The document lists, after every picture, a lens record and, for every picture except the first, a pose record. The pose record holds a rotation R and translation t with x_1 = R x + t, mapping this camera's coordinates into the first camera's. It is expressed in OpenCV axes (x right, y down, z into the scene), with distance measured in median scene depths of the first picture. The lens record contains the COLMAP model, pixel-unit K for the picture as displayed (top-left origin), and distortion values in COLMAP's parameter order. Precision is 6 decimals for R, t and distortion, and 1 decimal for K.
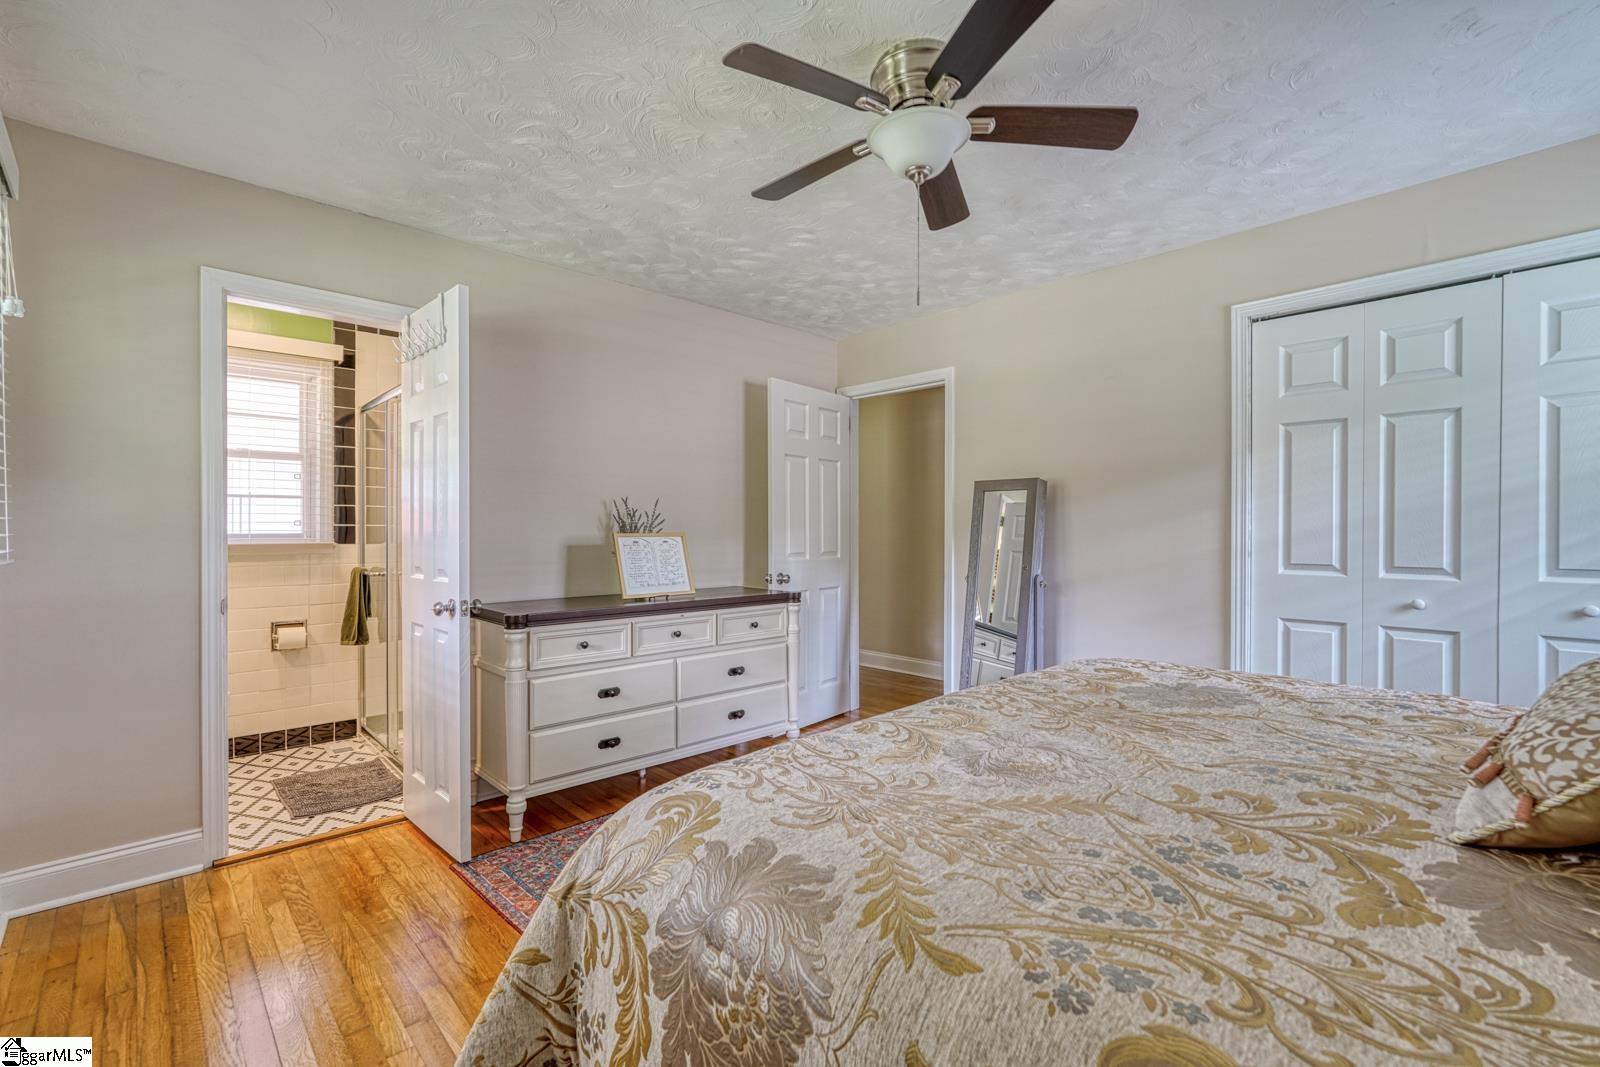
lens RADIAL K [[695.8, 0, 800.0], [0, 695.8, 533.5], [0, 0, 1]] dist [-0.011075, 0.000048]
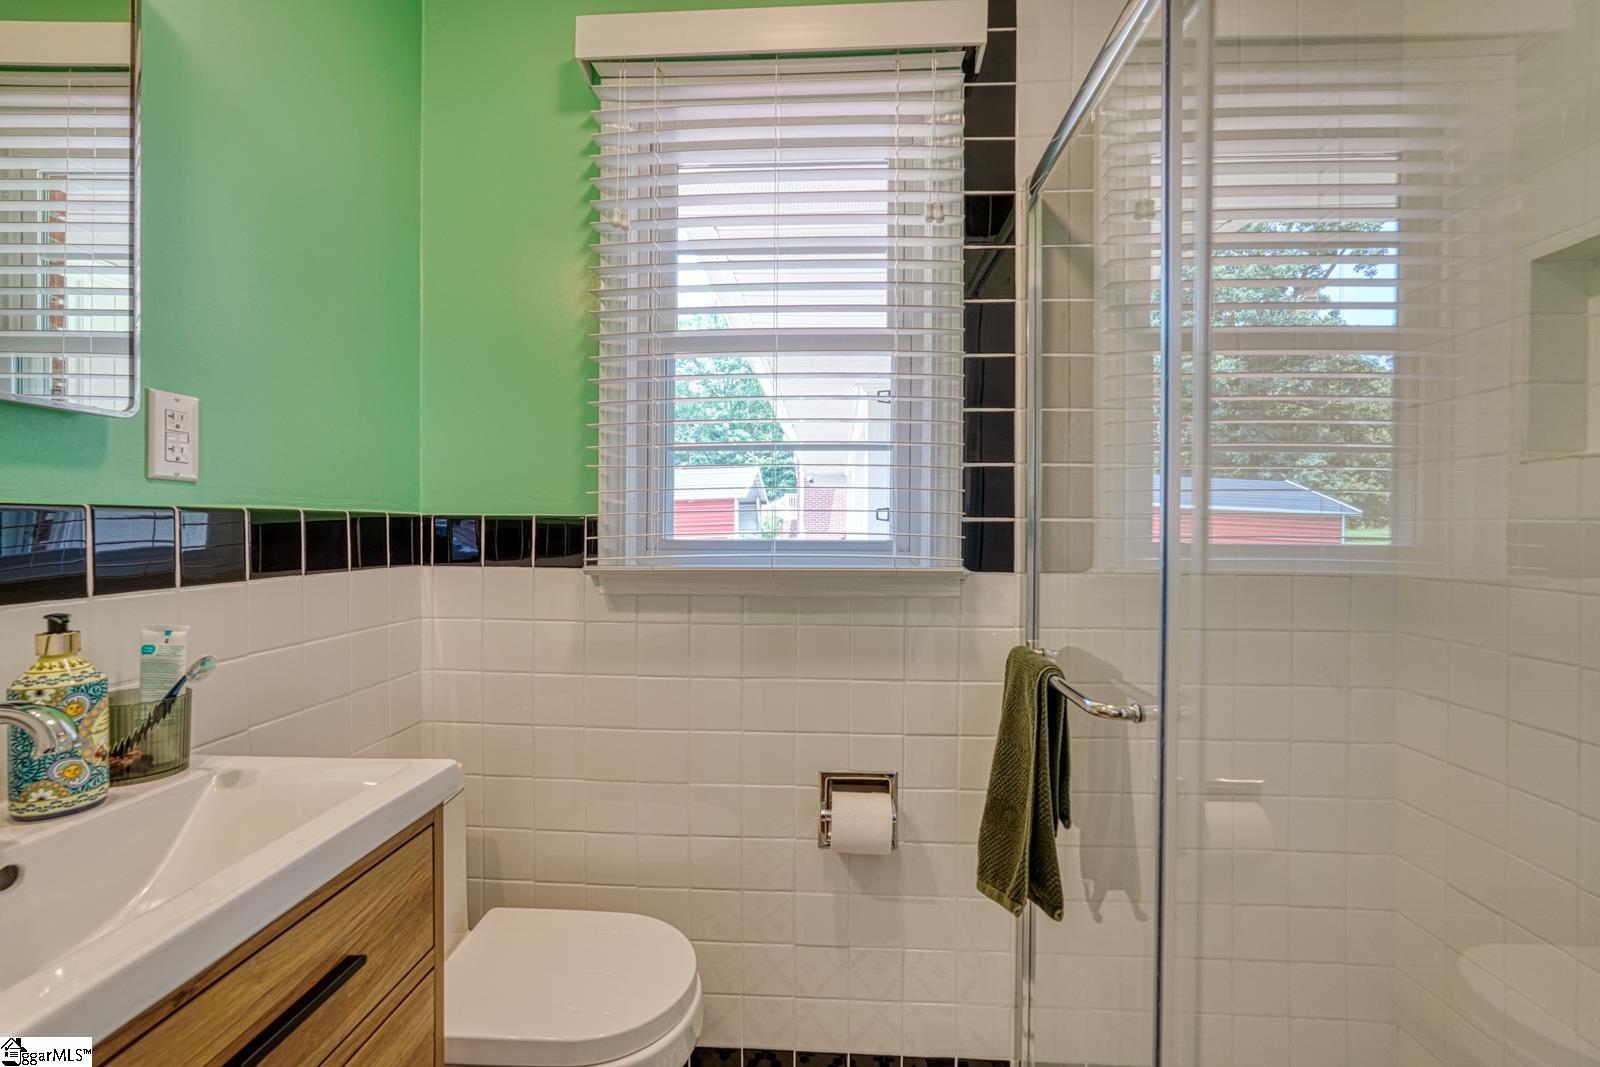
lens RADIAL K [[695.8, 0, 800.0], [0, 695.8, 533.5], [0, 0, 1]] dist [-0.011075, 0.000048]
pose [[0.684951, 0.004686, -0.728575, -0.470206], [-0.005062, 0.999986, 0.001672, -0.005001], [0.728572, 0.002542, 0.684965, 0.694653]]
